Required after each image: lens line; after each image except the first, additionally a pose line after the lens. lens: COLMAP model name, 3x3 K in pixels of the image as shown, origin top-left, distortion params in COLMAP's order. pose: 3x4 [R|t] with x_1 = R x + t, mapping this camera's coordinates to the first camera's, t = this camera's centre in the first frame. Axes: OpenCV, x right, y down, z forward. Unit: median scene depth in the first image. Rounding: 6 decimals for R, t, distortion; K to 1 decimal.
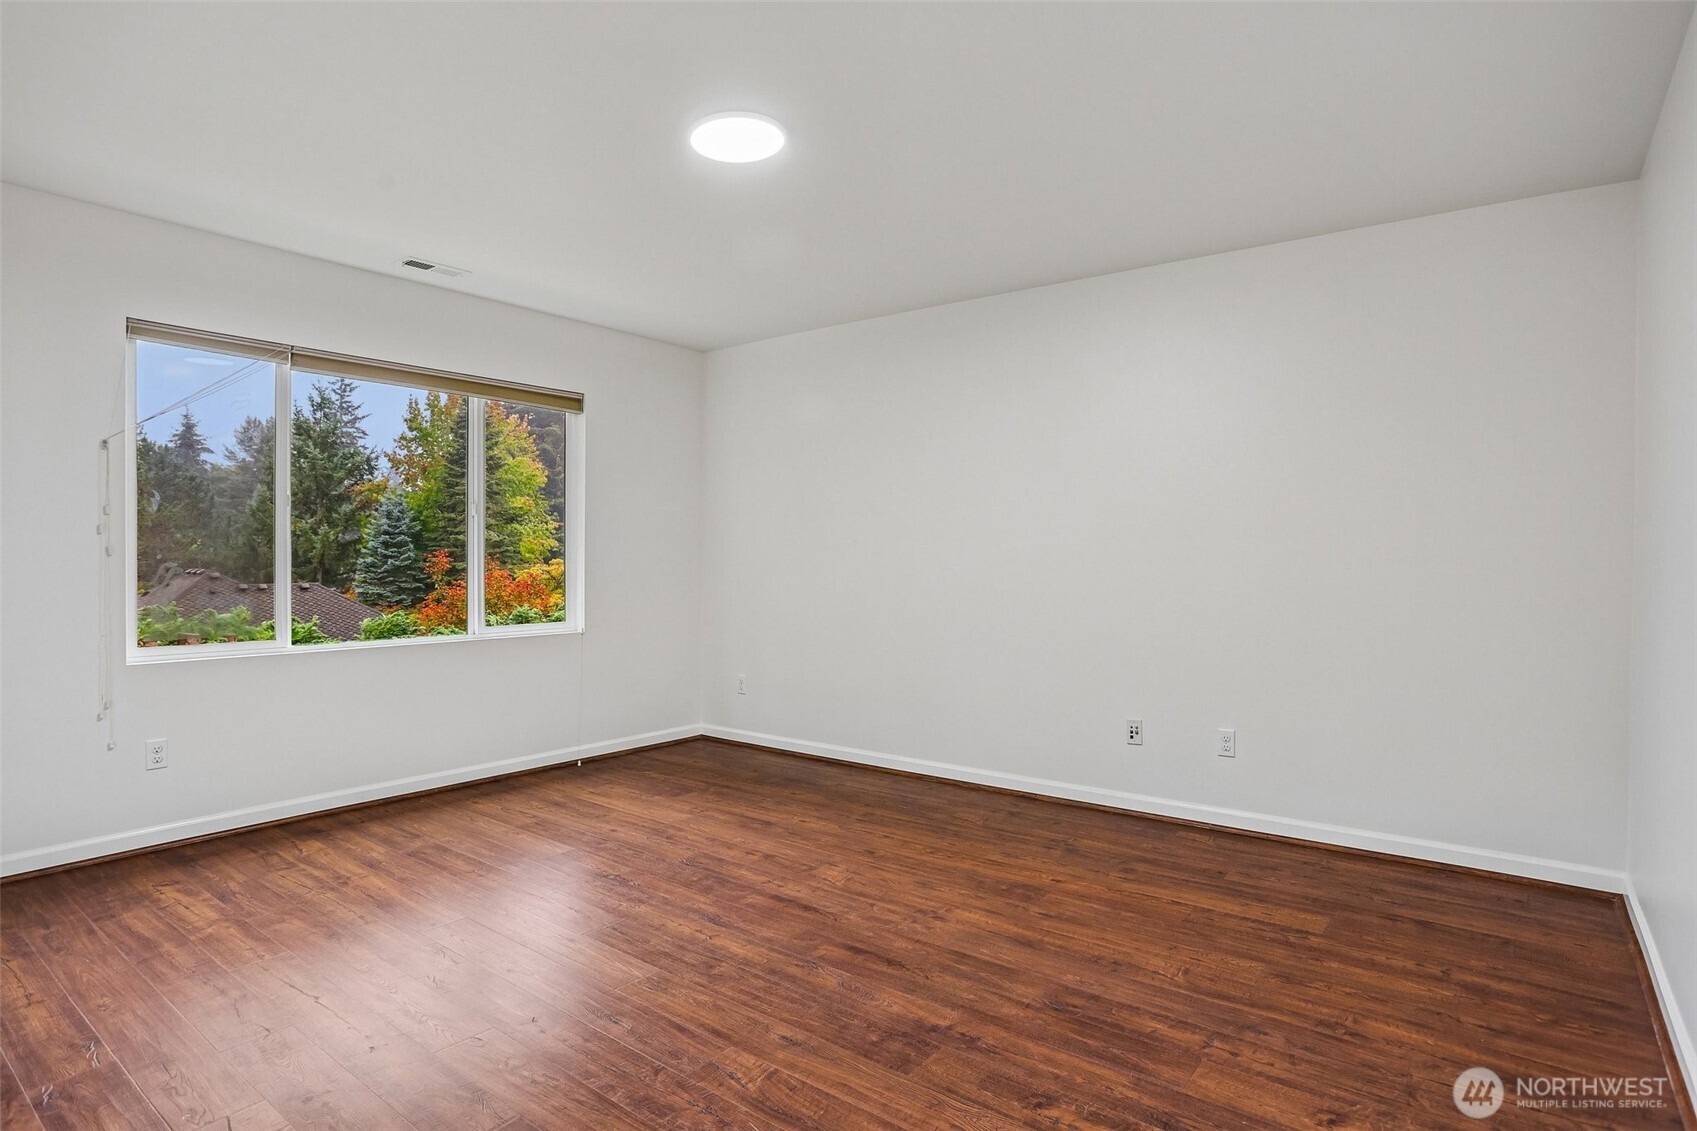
lens RADIAL K [[878.5, 0, 857.7], [0, 878.5, 564.7], [0, 0, 1]] dist [-0.002000, 0.003188]
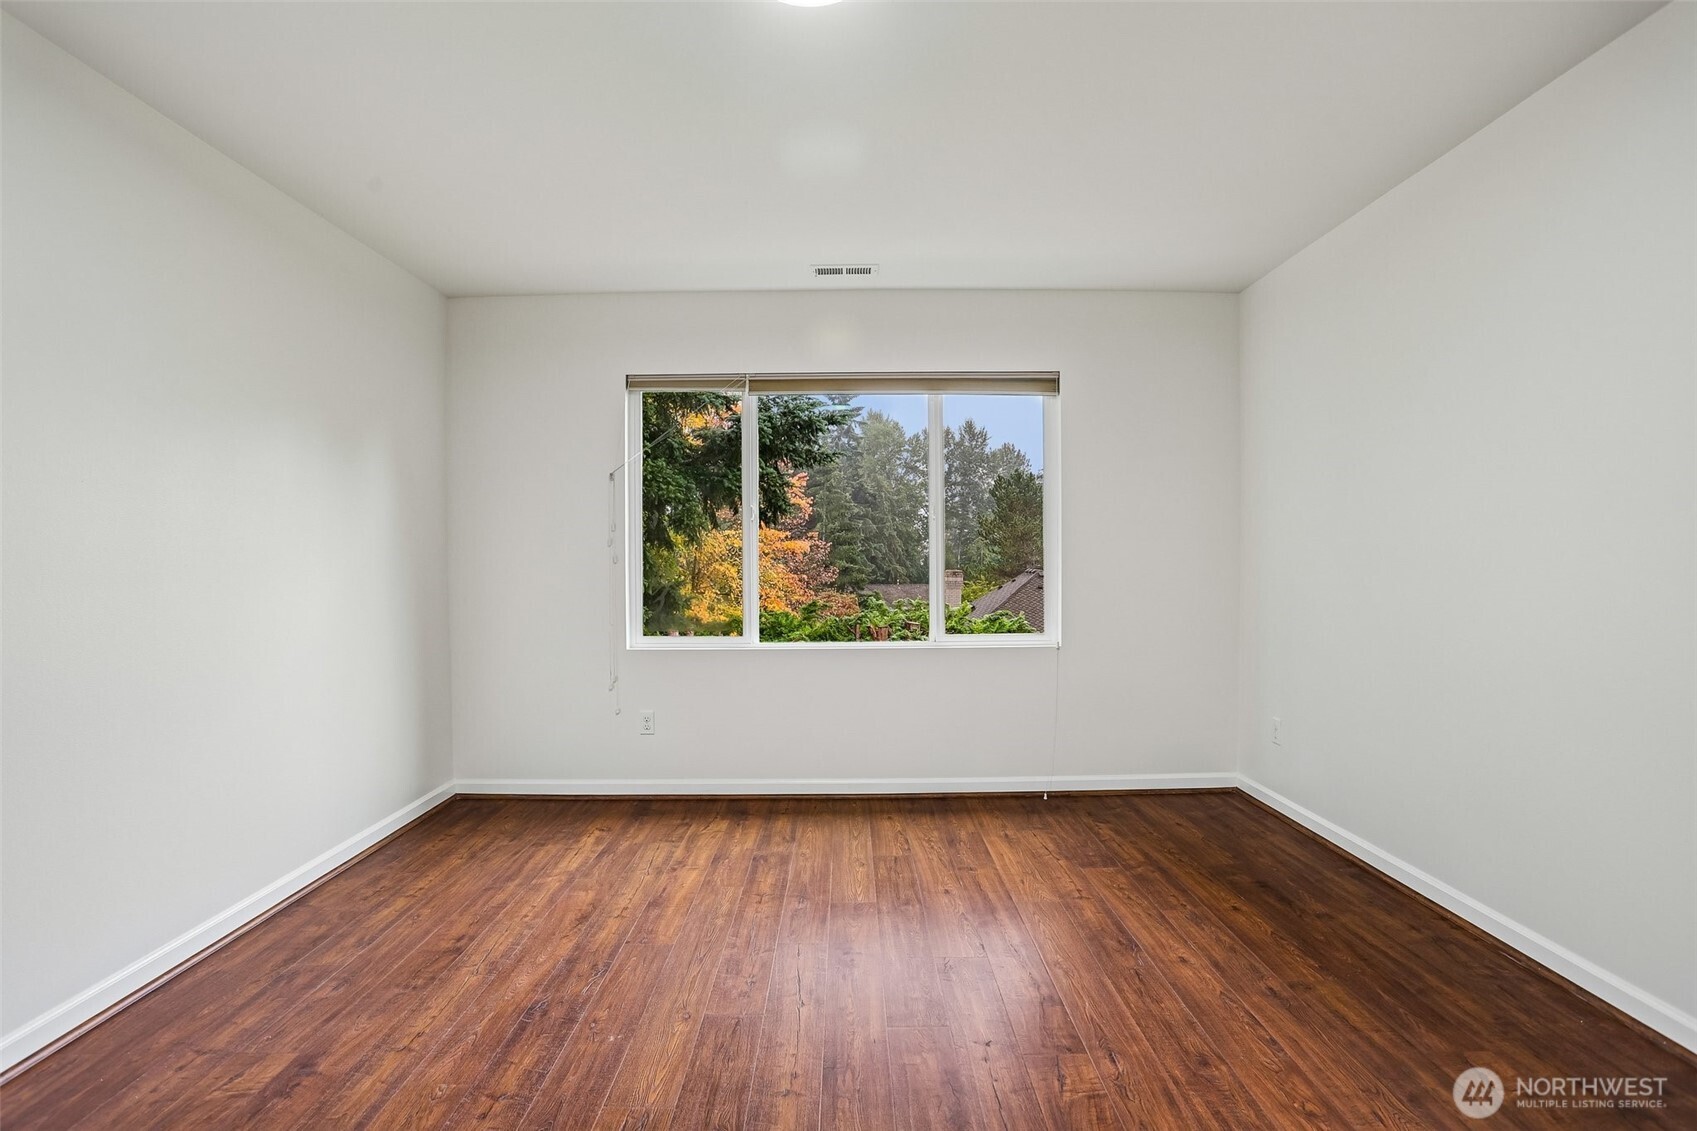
lens RADIAL K [[823.8, 0, 837.4], [0, 823.8, 566.5], [0, 0, 1]] dist [-0.062803, 0.017462]
pose [[0.619327, -0.014718, -0.784995, 0.251963], [0.005553, 0.999881, -0.014366, 0.012109], [0.785114, 0.004538, 0.619335, 0.447445]]
